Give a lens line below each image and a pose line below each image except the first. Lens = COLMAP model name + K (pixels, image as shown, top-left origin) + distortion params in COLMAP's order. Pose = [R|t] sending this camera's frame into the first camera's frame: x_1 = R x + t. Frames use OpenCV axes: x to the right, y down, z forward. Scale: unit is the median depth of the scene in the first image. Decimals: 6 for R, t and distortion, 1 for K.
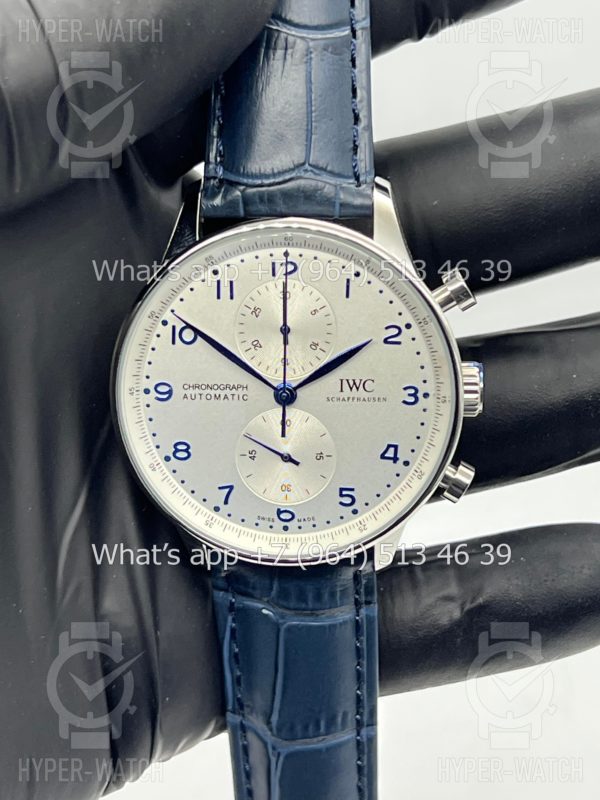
lens RADIAL K [[1846.6, 0, 300.0], [0, 1846.6, 400.0], [0, 0, 1]] dist [0.212981, -0.275921]
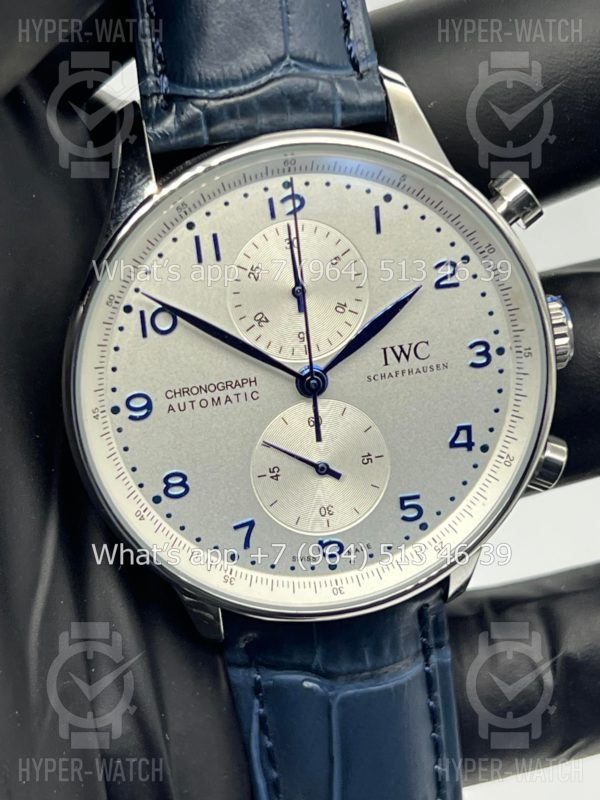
lens RADIAL K [[1846.6, 0, 300.0], [0, 1846.6, 400.0], [0, 0, 1]] dist [0.212981, -0.275921]
pose [[0.969642, -0.165824, 0.179712, -0.141271], [0.166084, 0.986016, 0.013705, -0.006538], [-0.179471, 0.016558, 0.983624, 0.299280]]
